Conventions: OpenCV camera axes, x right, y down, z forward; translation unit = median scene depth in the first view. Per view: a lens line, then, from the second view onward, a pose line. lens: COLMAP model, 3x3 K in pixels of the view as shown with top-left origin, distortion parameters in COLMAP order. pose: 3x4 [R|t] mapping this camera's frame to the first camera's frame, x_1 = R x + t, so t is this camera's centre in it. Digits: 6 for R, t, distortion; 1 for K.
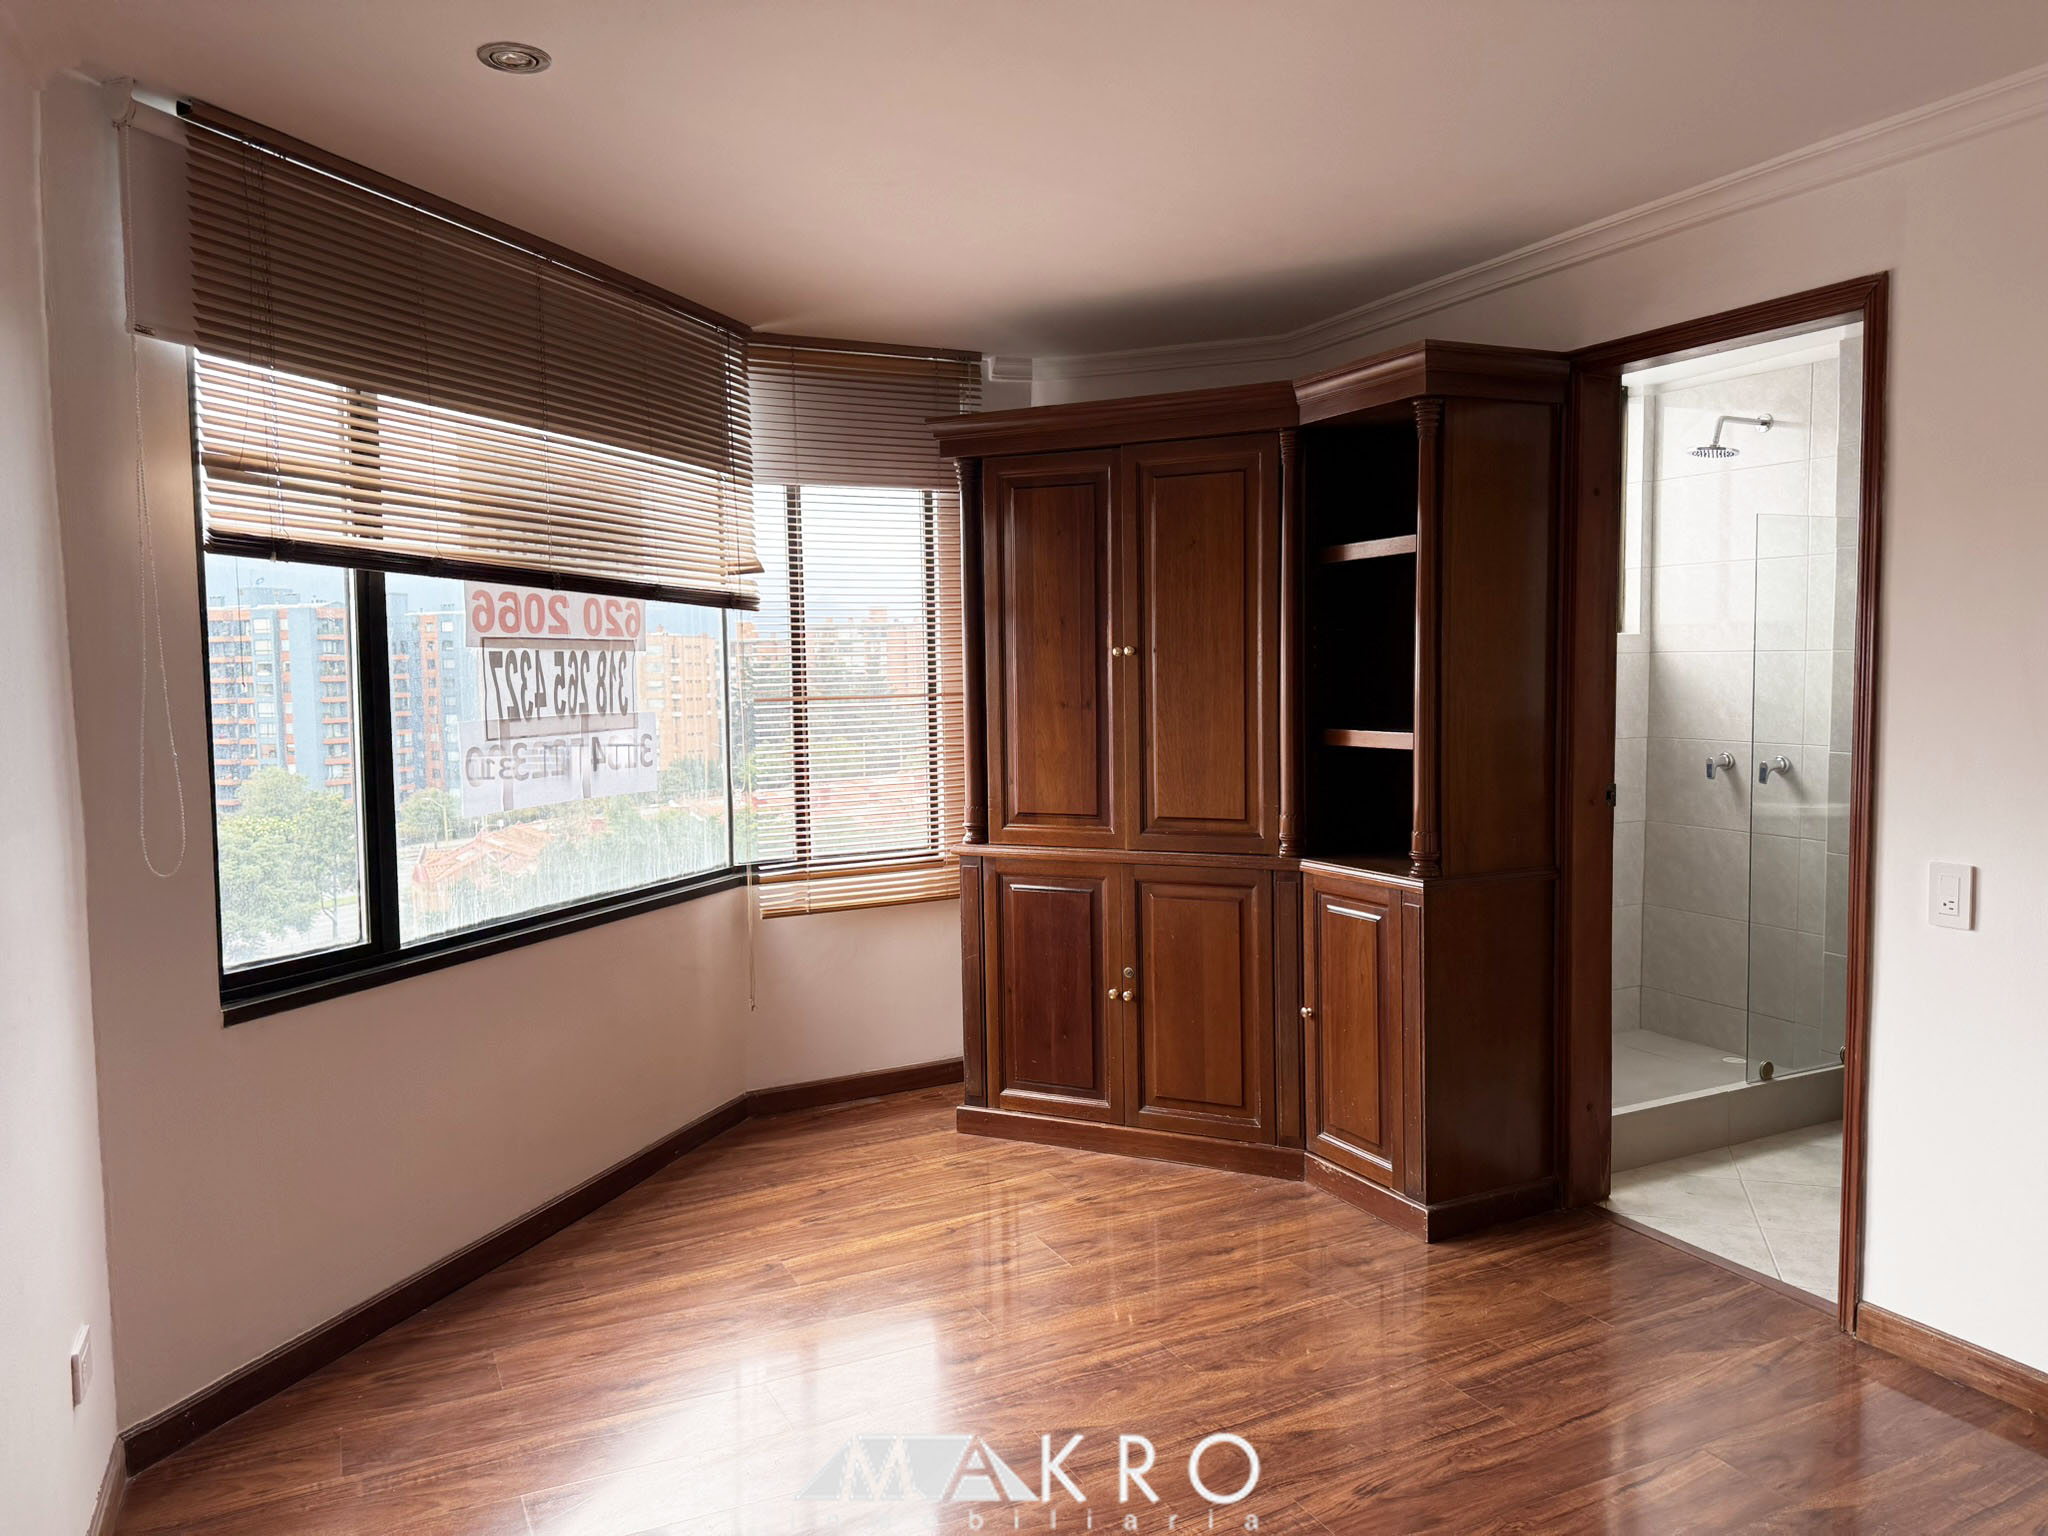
lens RADIAL K [[1410.9, 0, 1023.0], [0, 1410.9, 775.0], [0, 0, 1]] dist [0.178657, -0.302763]
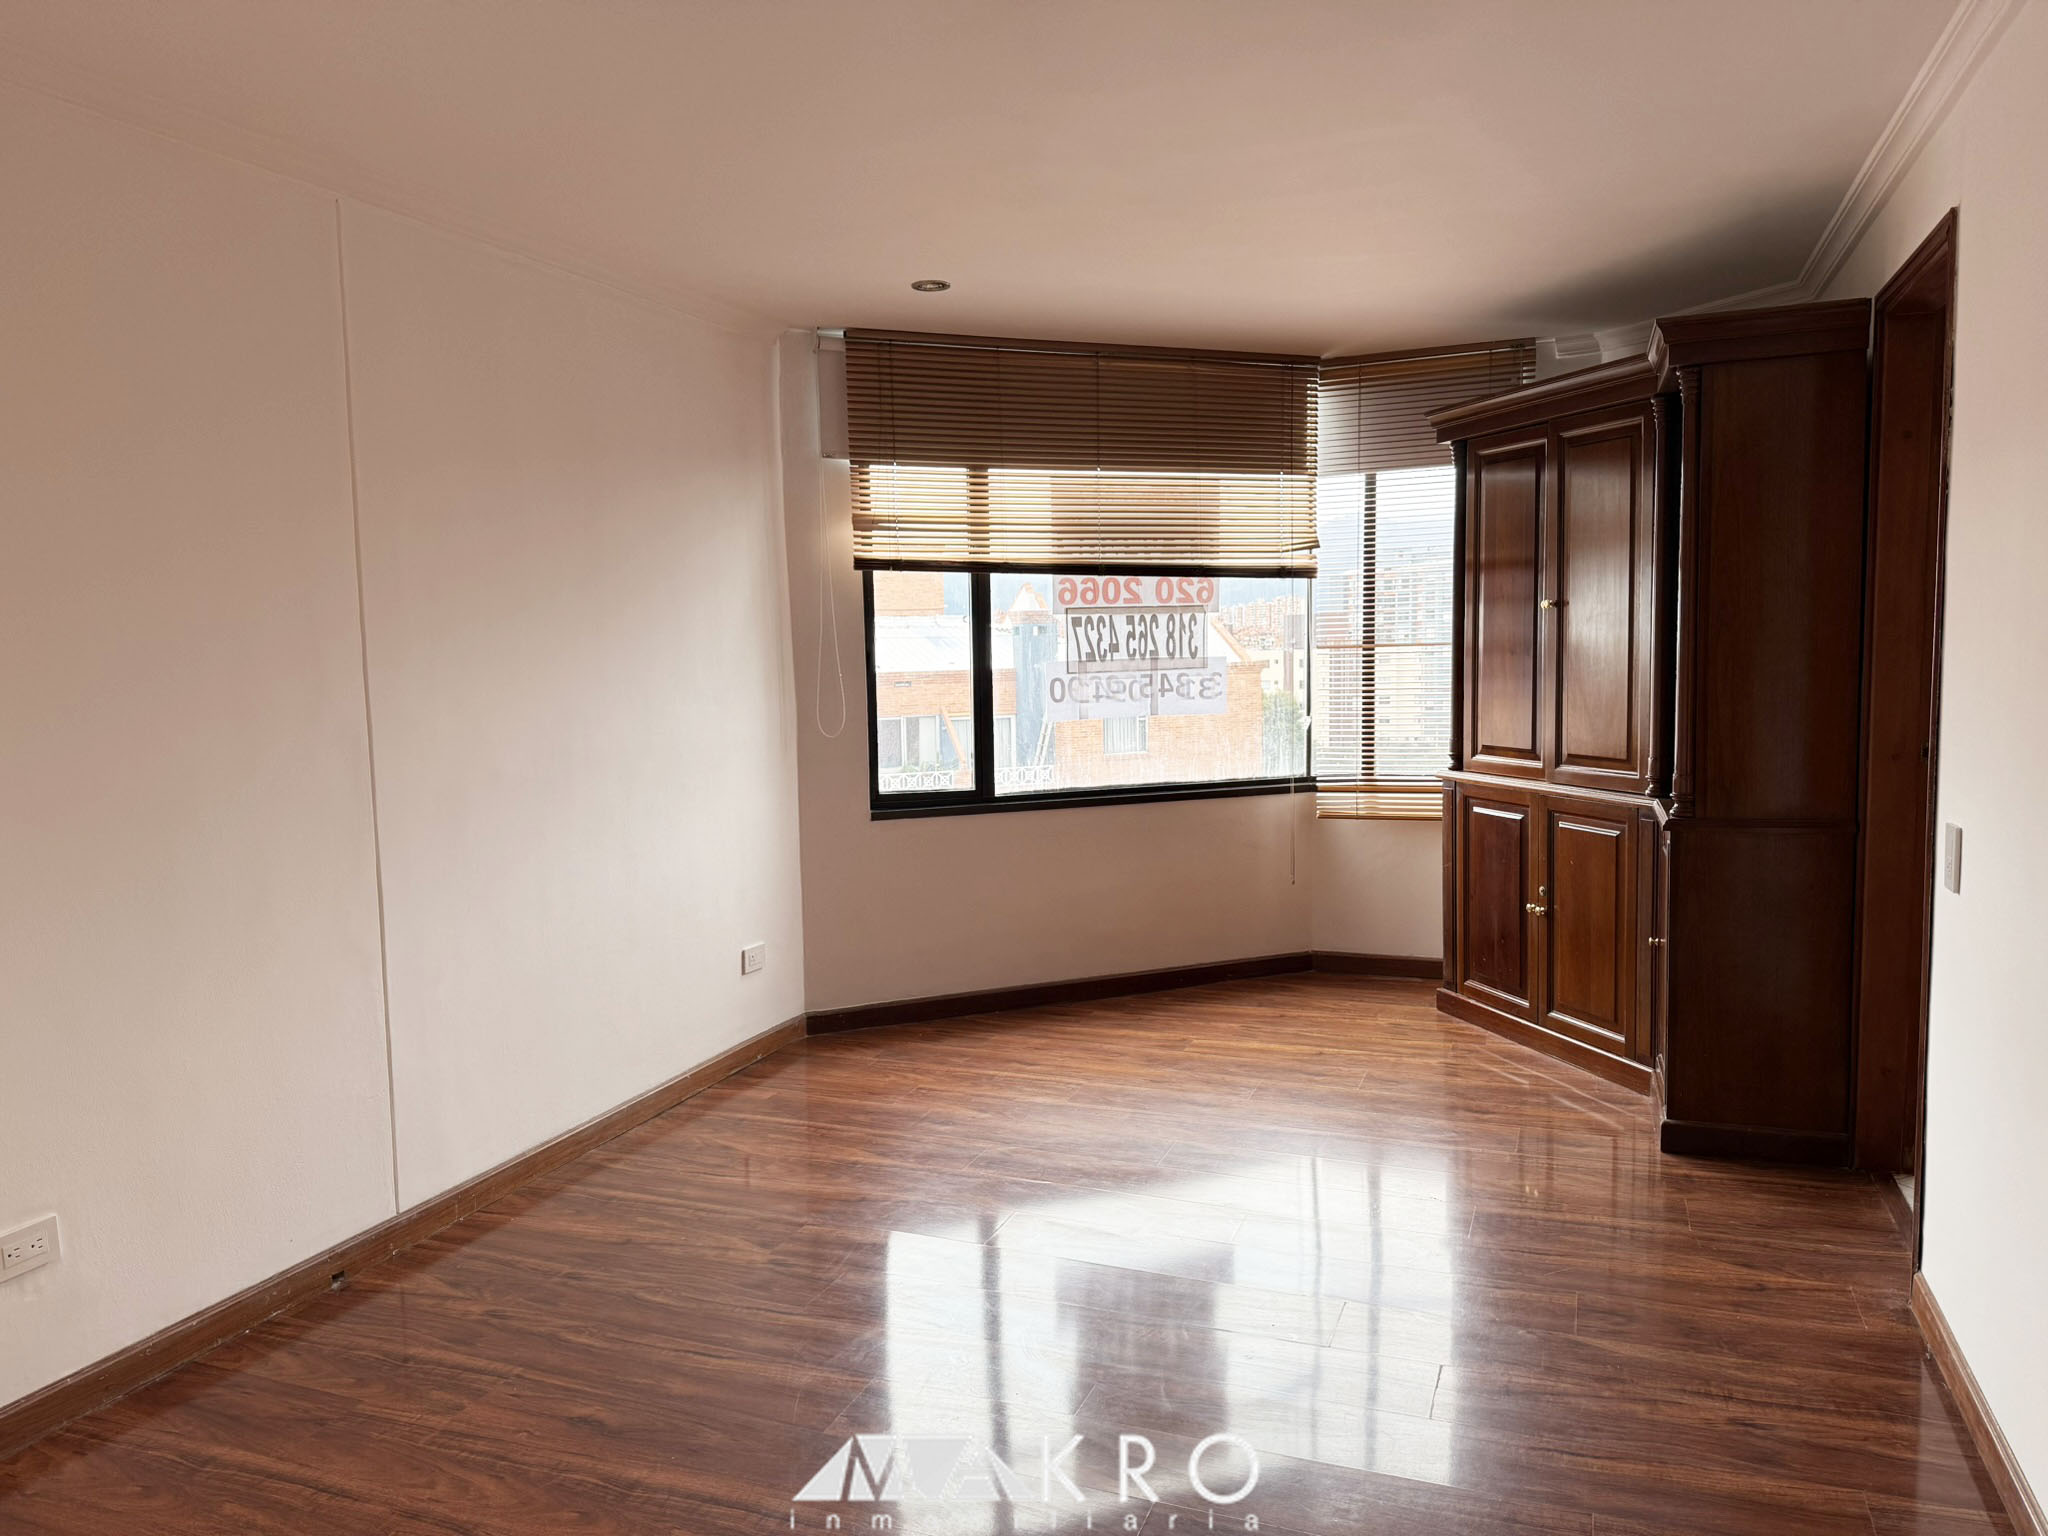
lens RADIAL K [[1439.8, 0, 1025.1], [0, 1439.8, 773.0], [0, 0, 1]] dist [0.040965, -0.050367]
pose [[0.664337, 0.068569, -0.744281, 0.721206], [-0.040165, 0.997619, 0.056058, -0.002148], [0.746353, -0.007347, 0.665509, -0.079116]]
